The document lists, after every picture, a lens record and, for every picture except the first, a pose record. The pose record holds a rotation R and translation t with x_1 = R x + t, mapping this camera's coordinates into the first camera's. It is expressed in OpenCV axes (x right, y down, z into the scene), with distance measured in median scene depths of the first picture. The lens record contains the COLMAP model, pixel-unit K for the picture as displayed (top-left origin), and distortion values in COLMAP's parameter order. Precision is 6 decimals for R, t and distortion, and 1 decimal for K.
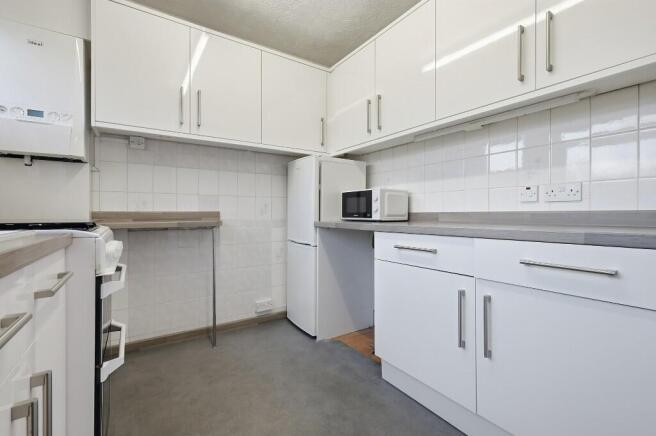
lens RADIAL K [[286.1, 0, 327.3], [0, 286.1, 215.9], [0, 0, 1]] dist [-0.000141, -0.000330]
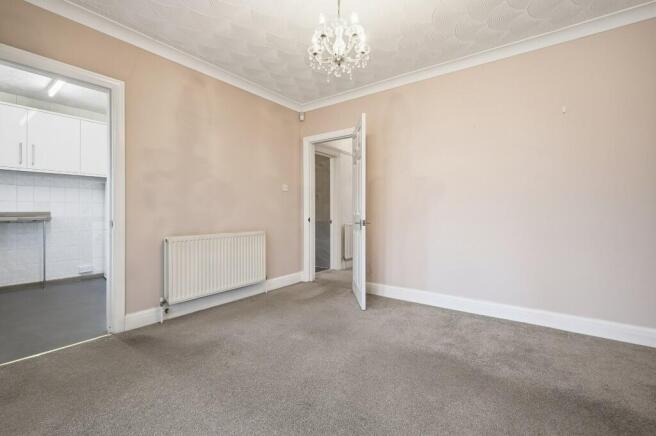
lens RADIAL K [[286.1, 0, 328.4], [0, 286.1, 213.5], [0, 0, 1]] dist [-0.000141, -0.000330]
pose [[0.942093, 0.011238, 0.335164, 0.592404], [-0.010522, 0.999937, -0.003951, -0.014925], [-0.335187, 0.000196, 0.942152, -1.114106]]
